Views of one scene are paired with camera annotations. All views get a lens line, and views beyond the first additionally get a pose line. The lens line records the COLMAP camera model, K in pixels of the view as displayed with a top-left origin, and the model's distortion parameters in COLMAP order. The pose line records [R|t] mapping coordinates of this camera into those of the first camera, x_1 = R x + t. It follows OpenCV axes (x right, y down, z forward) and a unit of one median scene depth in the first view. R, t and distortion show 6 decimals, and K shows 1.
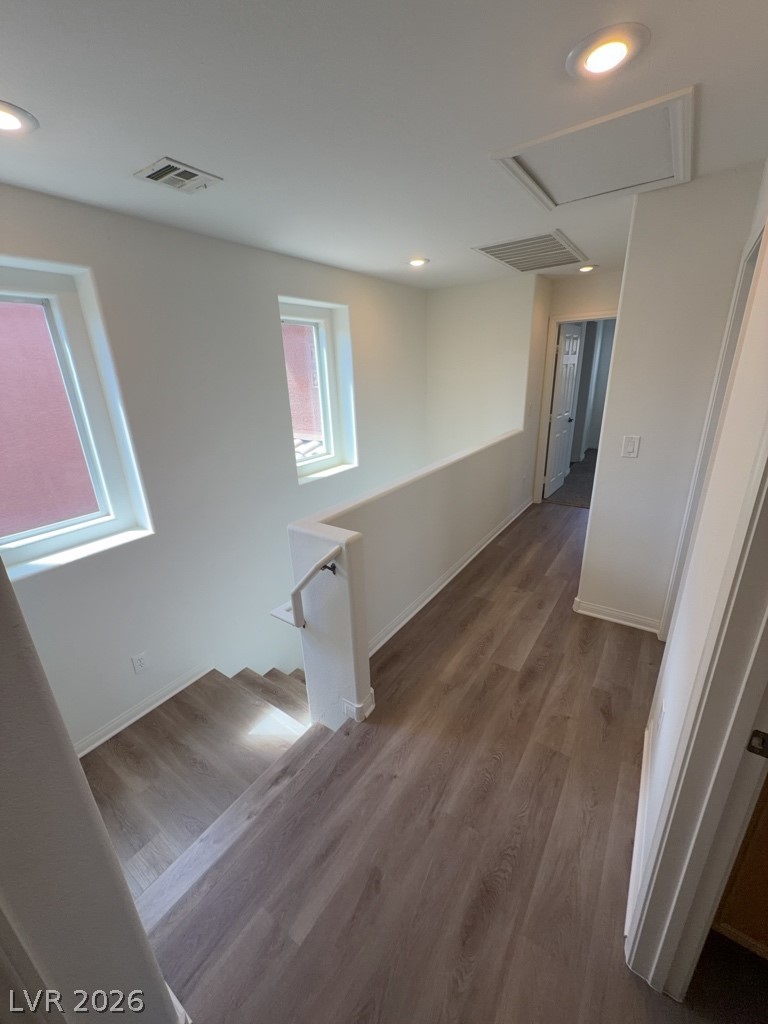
lens RADIAL K [[407.3, 0, 386.4], [0, 407.3, 511.2], [0, 0, 1]] dist [0.003621, 0.000673]
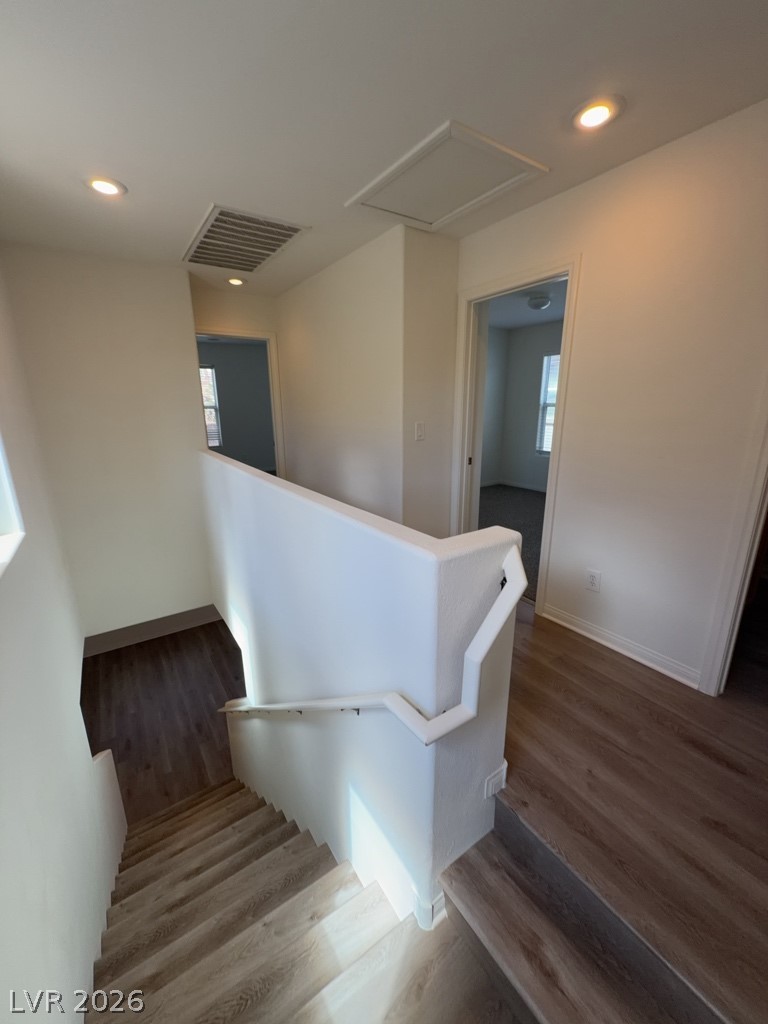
lens RADIAL K [[407.3, 0, 384.2], [0, 407.3, 512.4], [0, 0, 1]] dist [0.003621, 0.000673]
pose [[0.362013, -0.209375, 0.908355, -0.818452], [0.308147, 0.946546, 0.095370, -0.104059], [-0.879768, 0.245382, 0.407181, 0.879441]]
